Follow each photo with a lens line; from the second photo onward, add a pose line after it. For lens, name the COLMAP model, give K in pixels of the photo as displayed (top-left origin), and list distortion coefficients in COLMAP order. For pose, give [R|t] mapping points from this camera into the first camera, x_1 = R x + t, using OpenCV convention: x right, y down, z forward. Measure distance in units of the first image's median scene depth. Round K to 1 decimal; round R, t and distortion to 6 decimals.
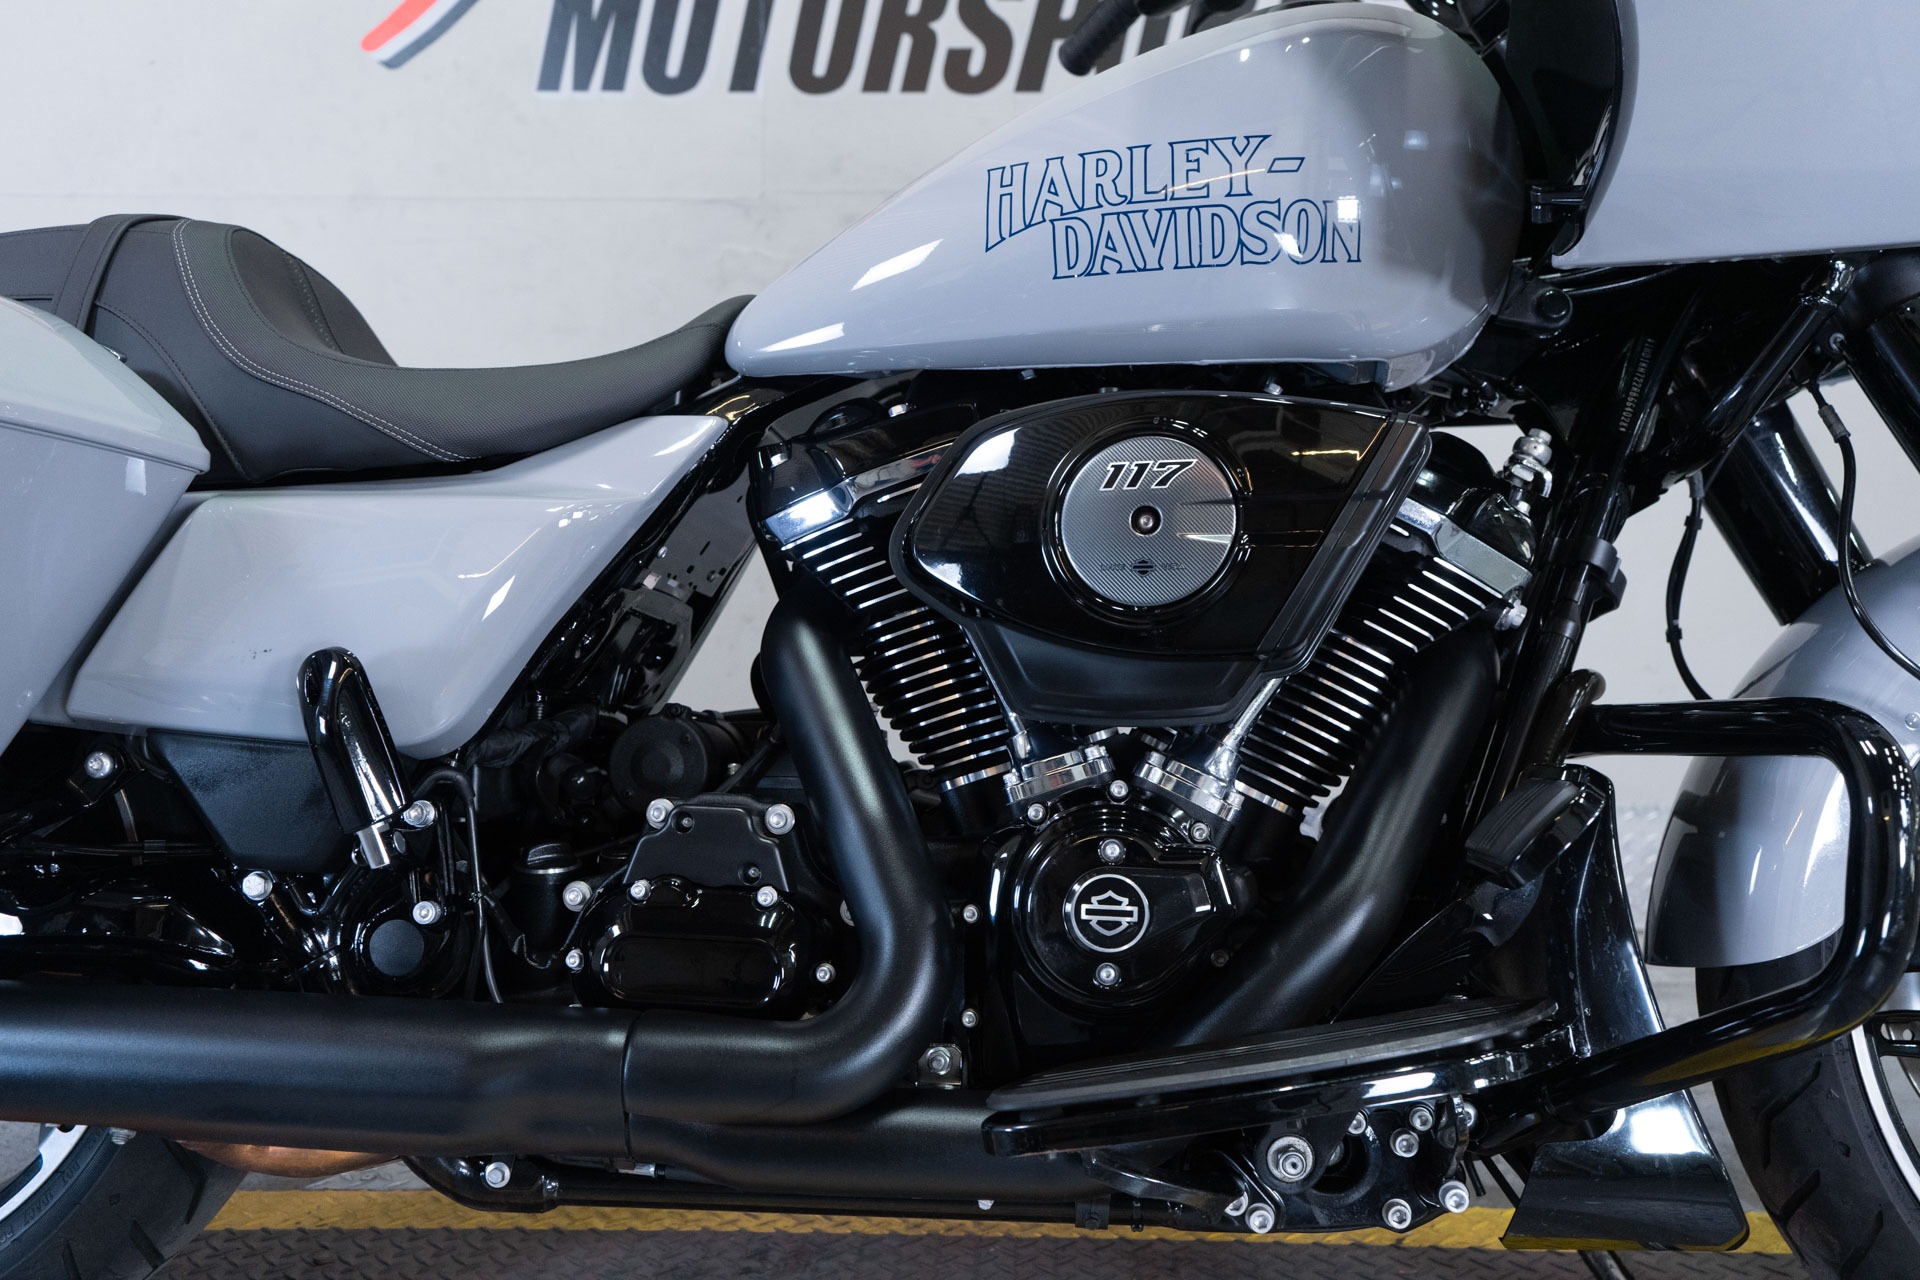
lens RADIAL K [[1706.5, 0, 960.0], [0, 1706.5, 640.0], [0, 0, 1]] dist [-0.008593, 0.013932]
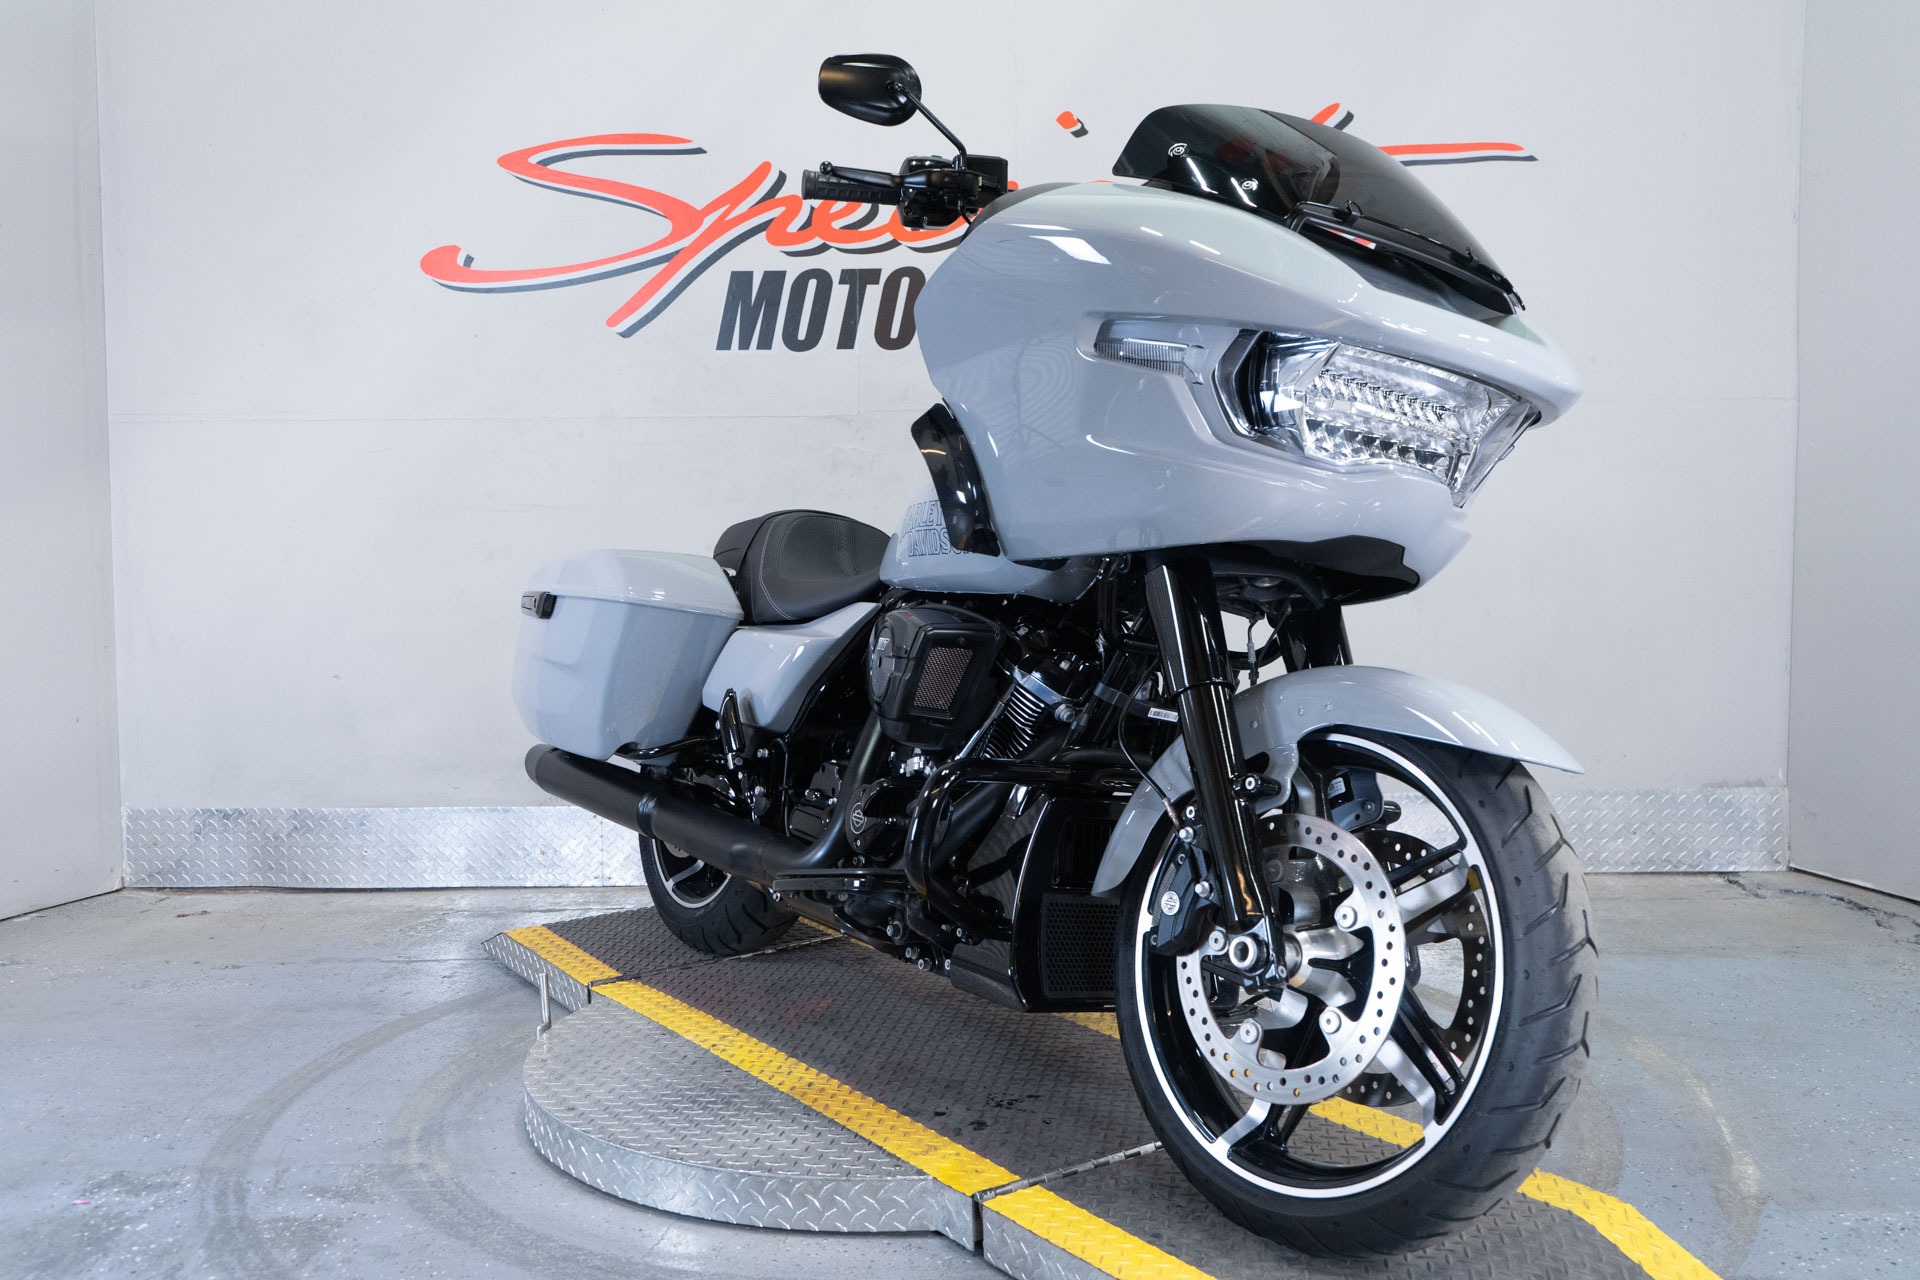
lens RADIAL K [[1706.5, 0, 960.0], [0, 1706.5, 640.0], [0, 0, 1]] dist [-0.008593, 0.013932]
pose [[0.999243, -0.016980, -0.034996, 0.071590], [0.016193, 0.999612, -0.022660, -0.032974], [0.035367, 0.022076, 0.999131, -1.390213]]
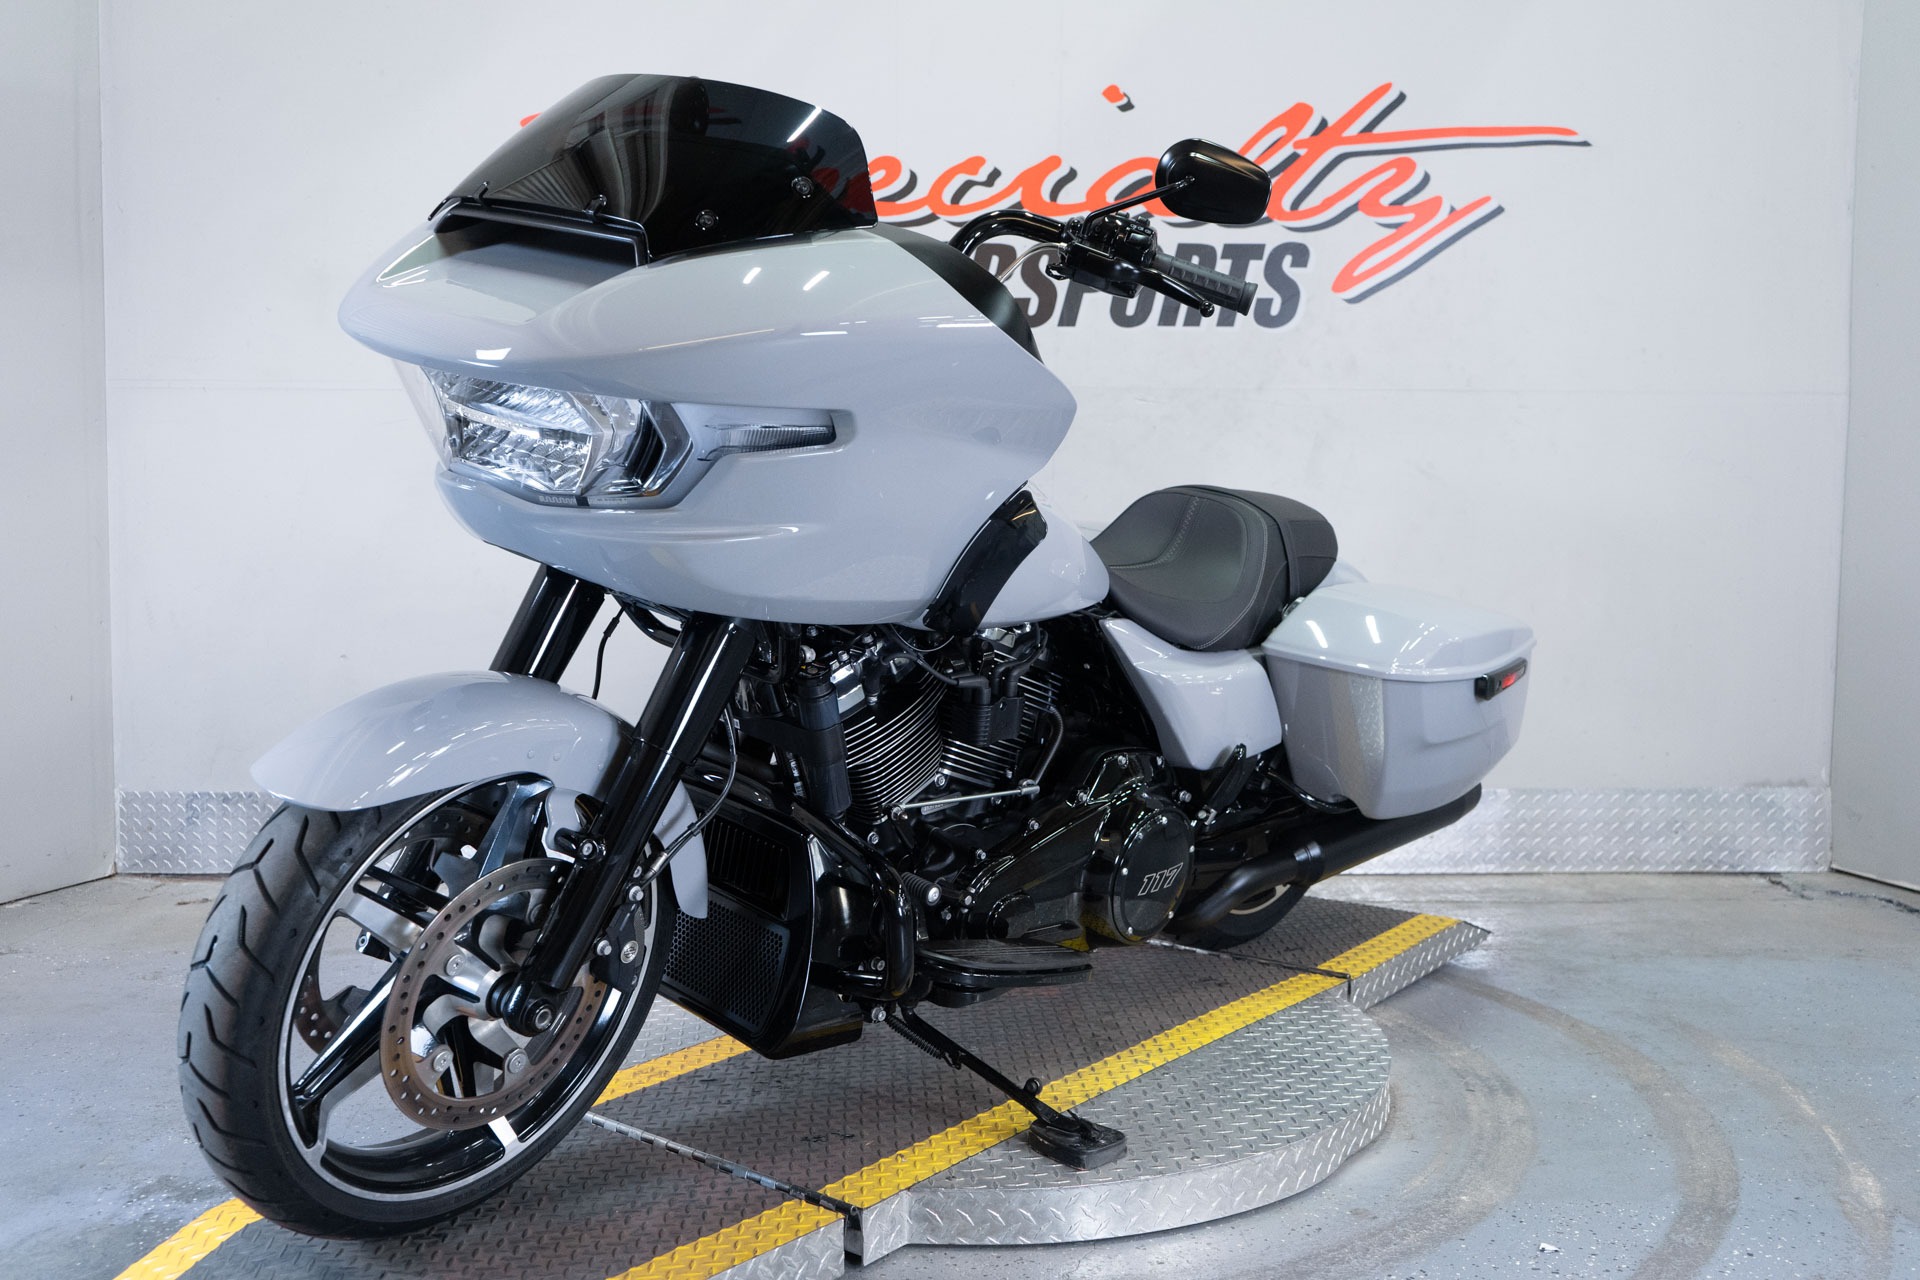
lens RADIAL K [[1722.0, 0, 960.0], [0, 1722.0, 640.0], [0, 0, 1]] dist [-0.009301, 0.010829]
pose [[0.999982, -0.003572, -0.004866, -0.119219], [0.003497, 0.999878, -0.015221, -0.034564], [0.004919, 0.015204, 0.999872, -1.321623]]
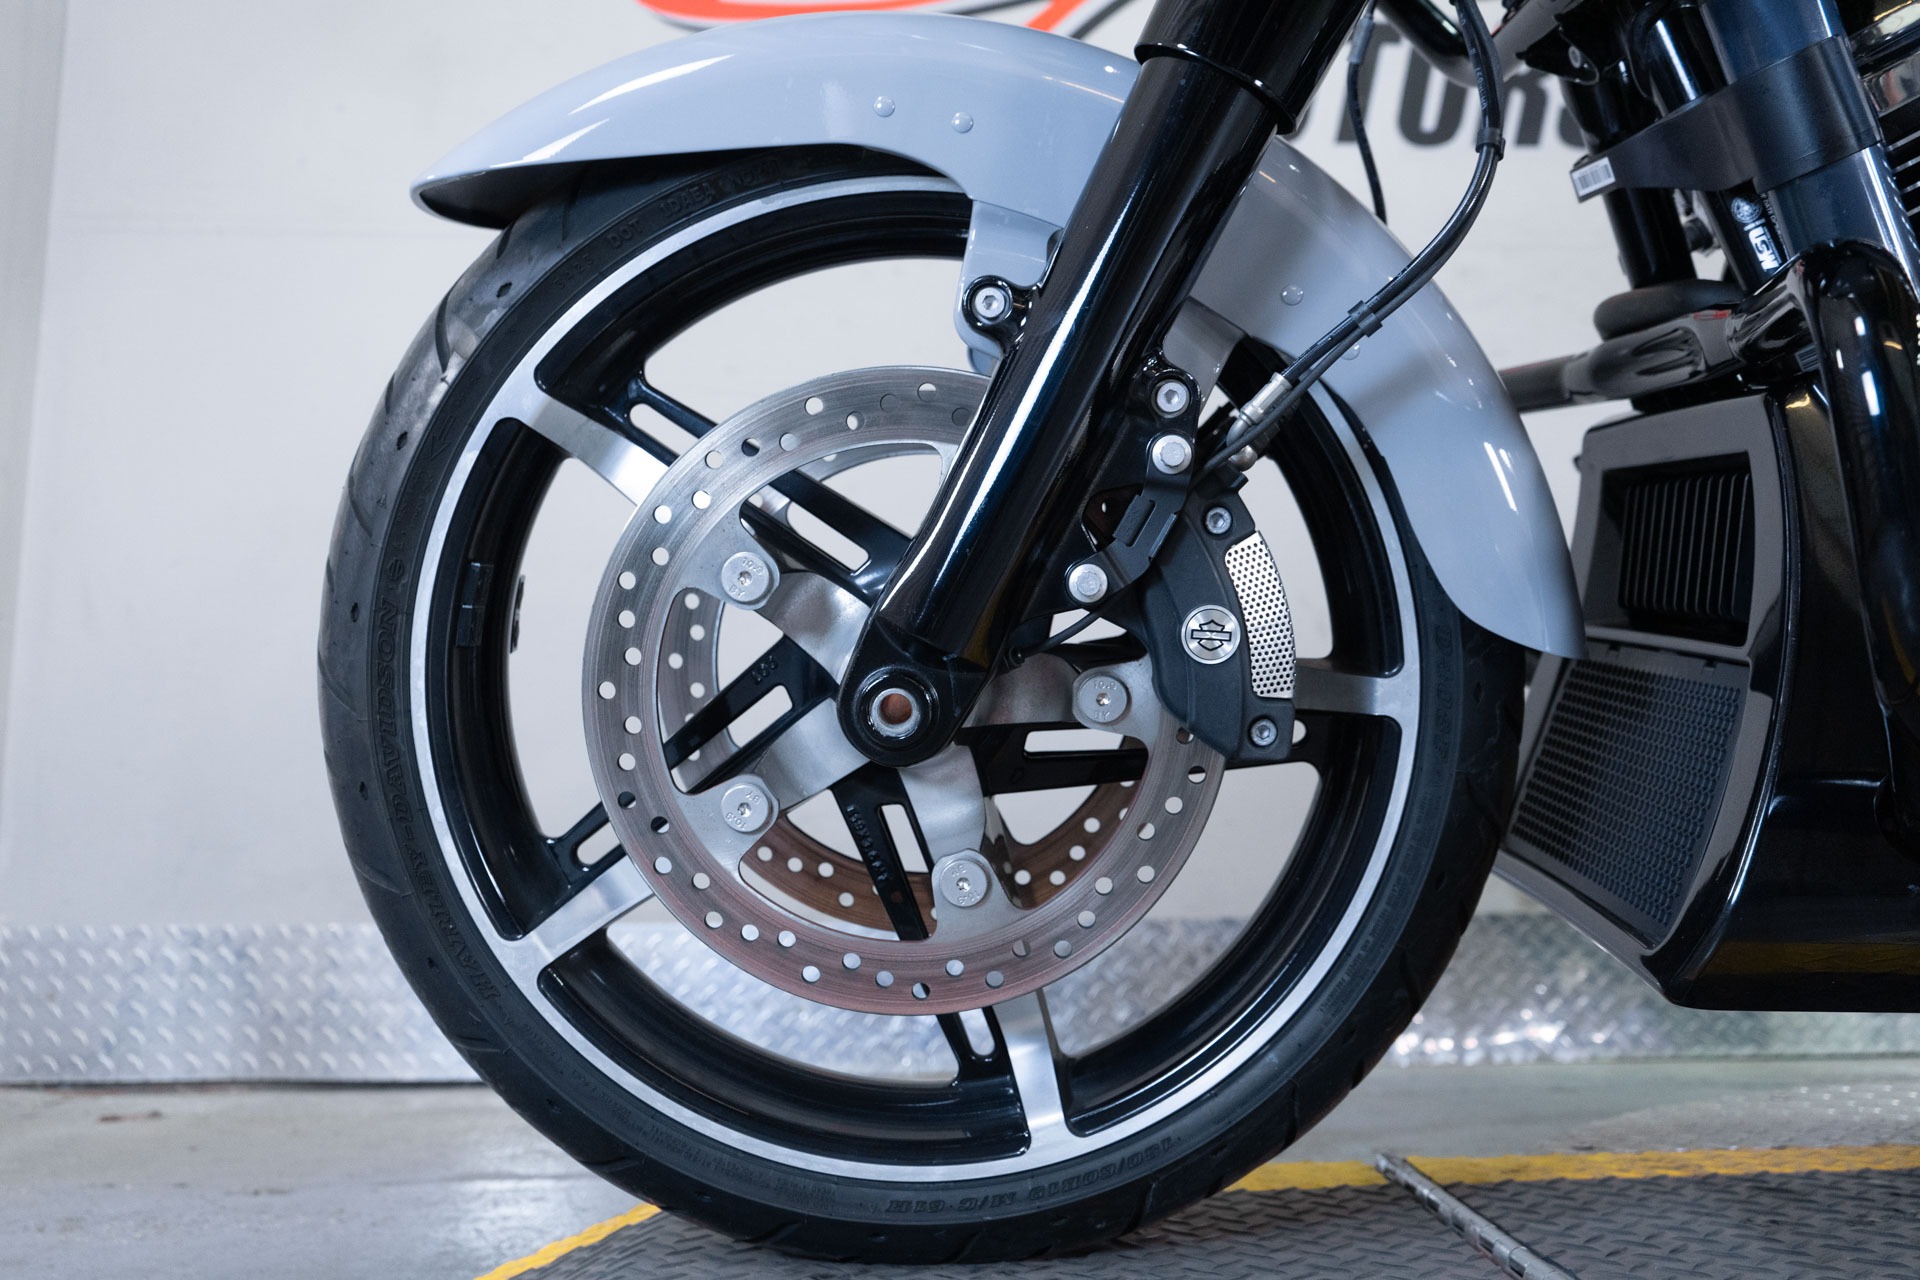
lens RADIAL K [[1706.5, 0, 960.0], [0, 1706.5, 640.0], [0, 0, 1]] dist [-0.008593, 0.013932]
pose [[0.998360, -0.002338, 0.057201, -0.967029], [0.014737, 0.975989, -0.217321, 0.370905], [-0.055320, 0.217808, 0.974423, 0.346647]]
